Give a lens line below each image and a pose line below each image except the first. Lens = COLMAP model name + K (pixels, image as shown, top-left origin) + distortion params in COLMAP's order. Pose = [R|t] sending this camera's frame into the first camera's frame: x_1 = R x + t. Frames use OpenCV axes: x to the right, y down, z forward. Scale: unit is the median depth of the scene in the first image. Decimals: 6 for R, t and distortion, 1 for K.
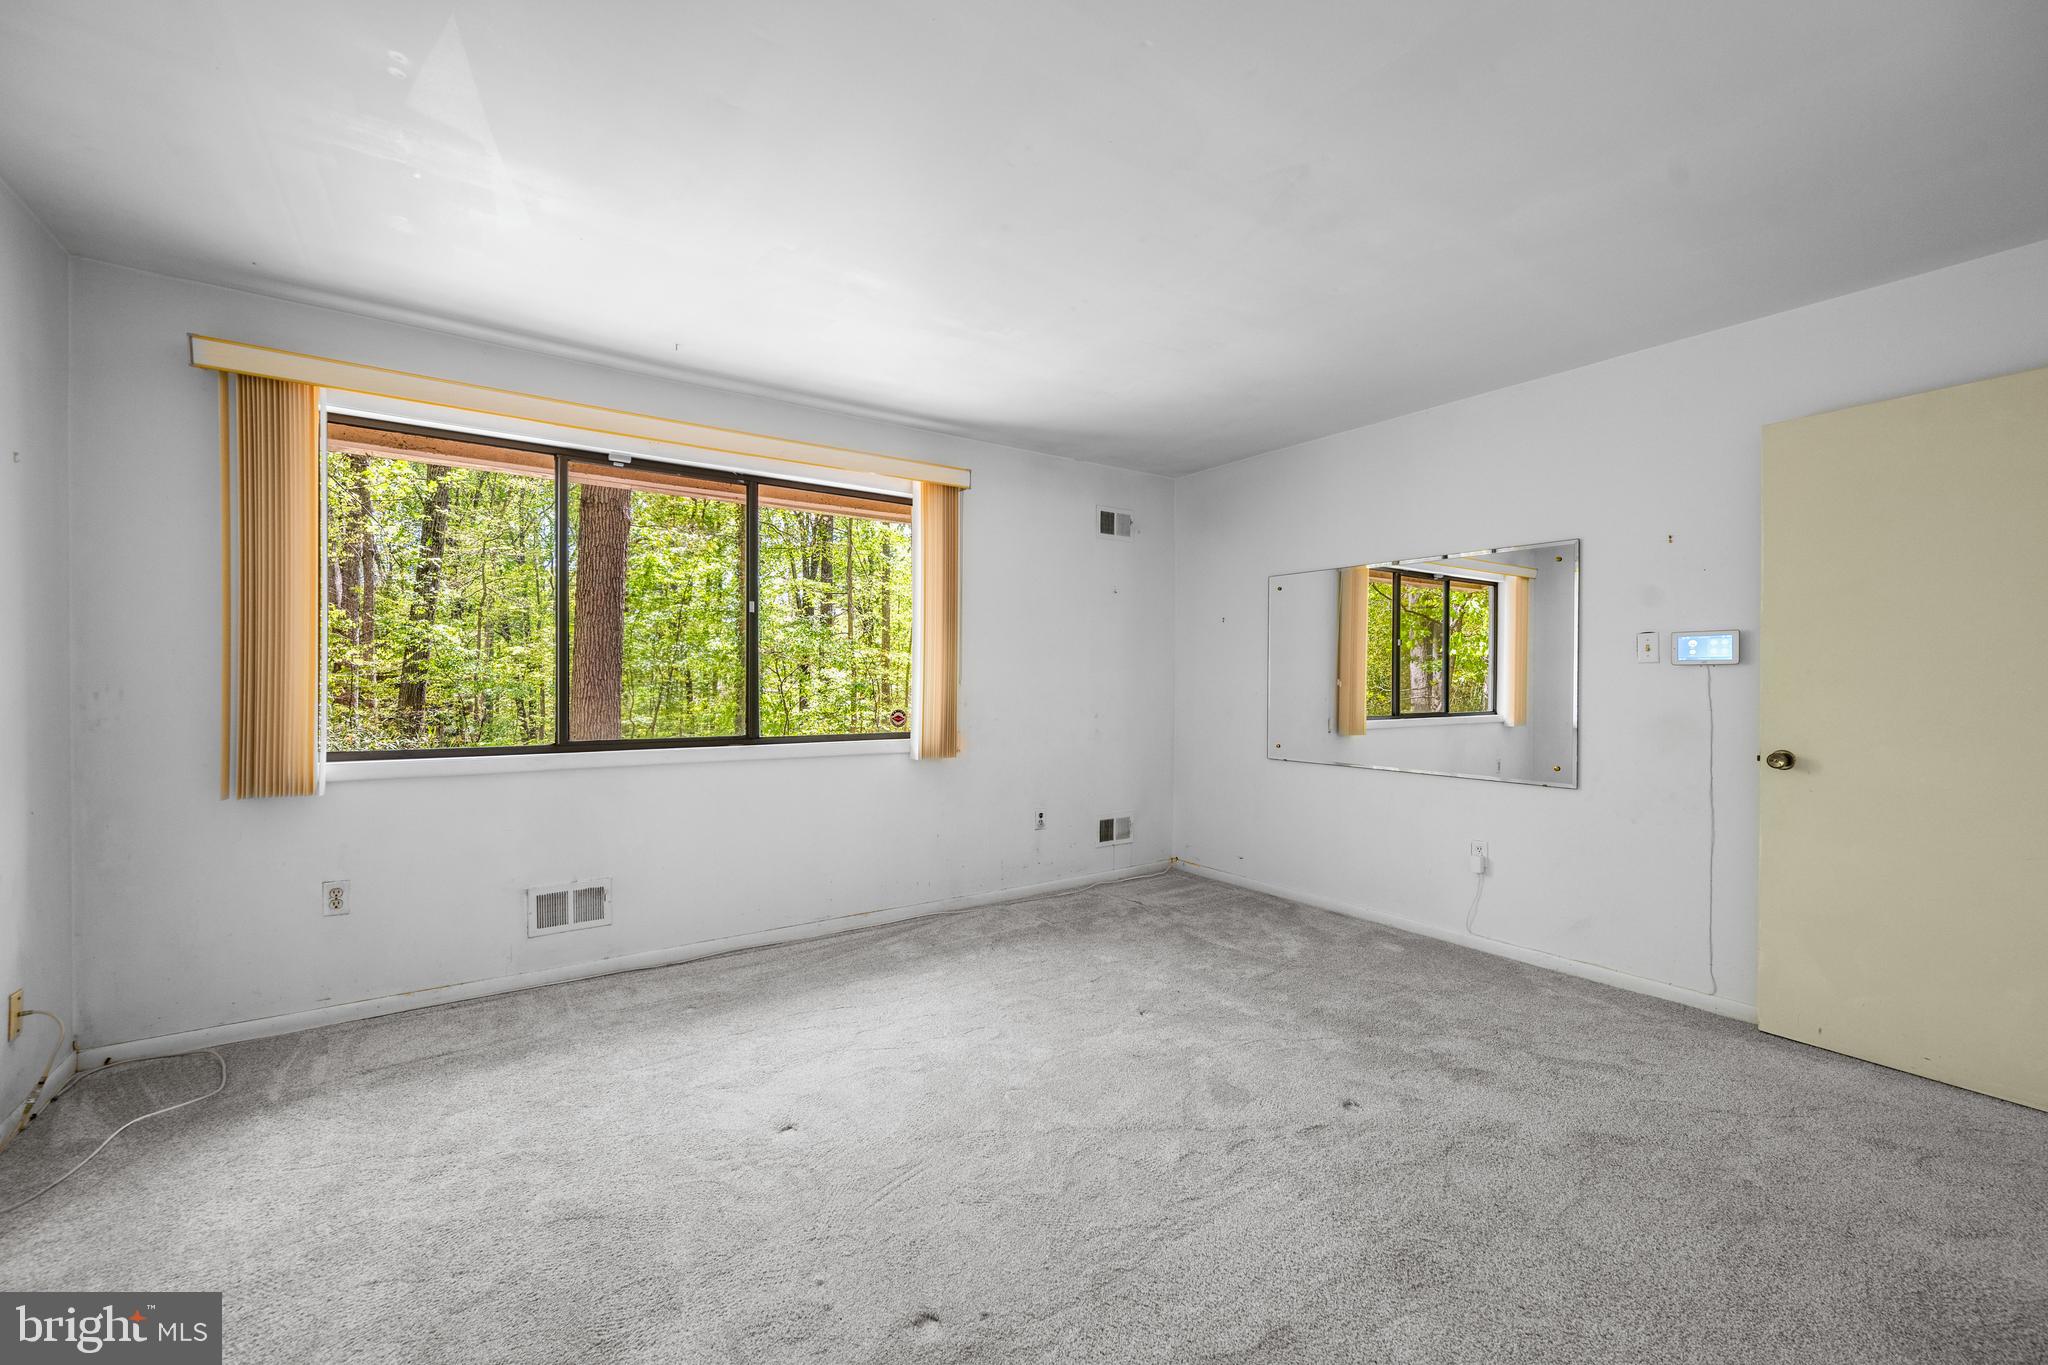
lens RADIAL K [[826.7, 0, 1018.8], [0, 826.7, 678.2], [0, 0, 1]] dist [0.001651, -0.001246]
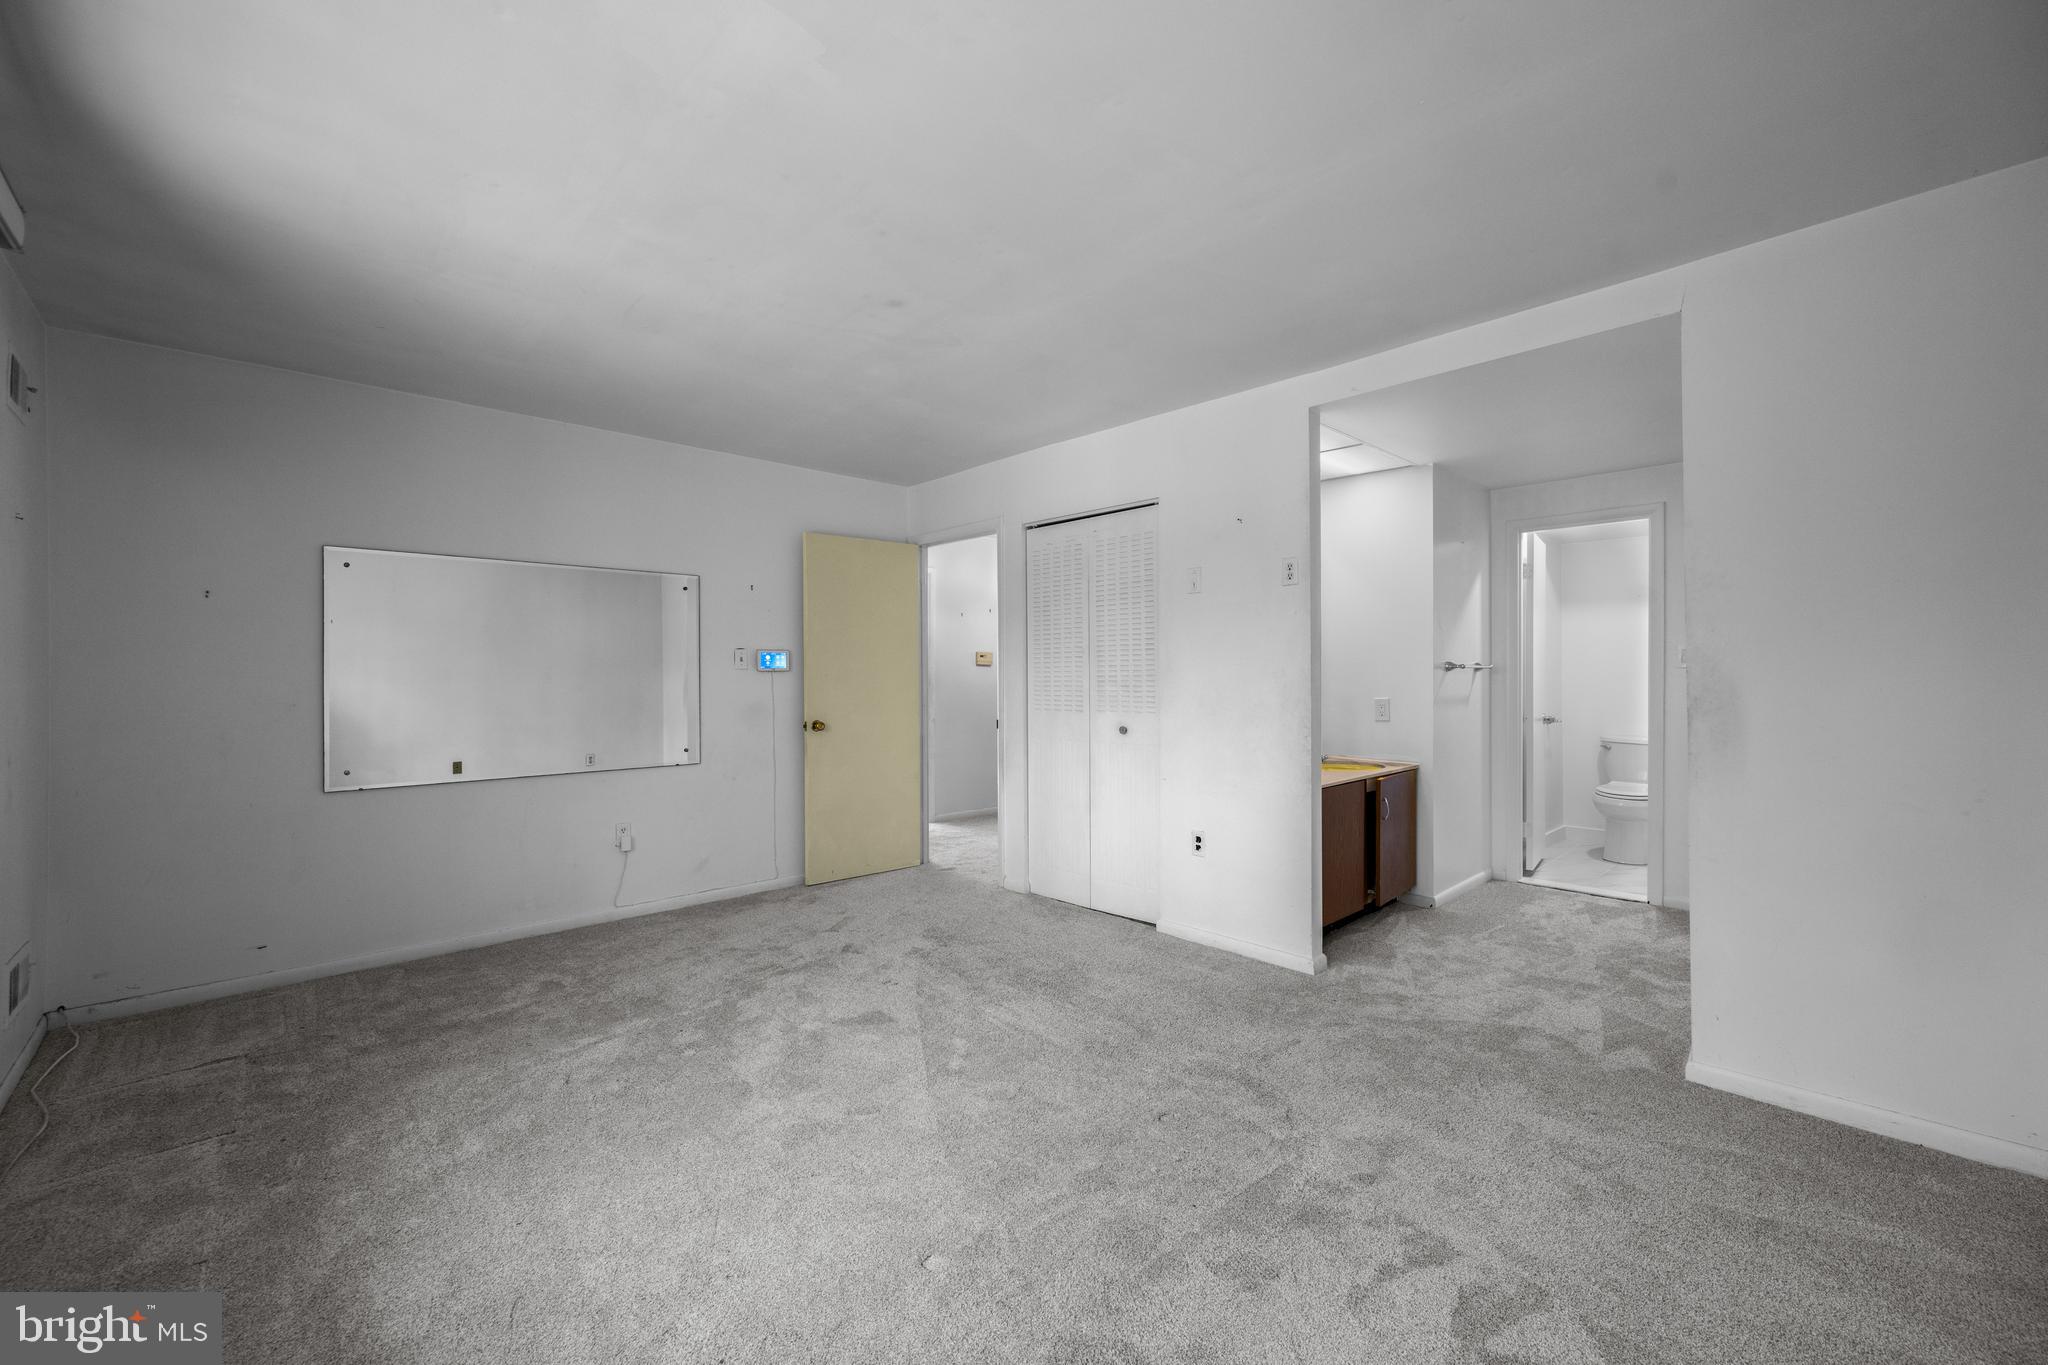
lens RADIAL K [[826.7, 0, 1018.7], [0, 826.7, 680.5], [0, 0, 1]] dist [0.001651, -0.001246]
pose [[-0.149597, -0.006831, 0.988723, -0.847536], [0.005631, 0.999954, 0.007760, -0.008583], [-0.988731, 0.006729, -0.149552, 0.817702]]
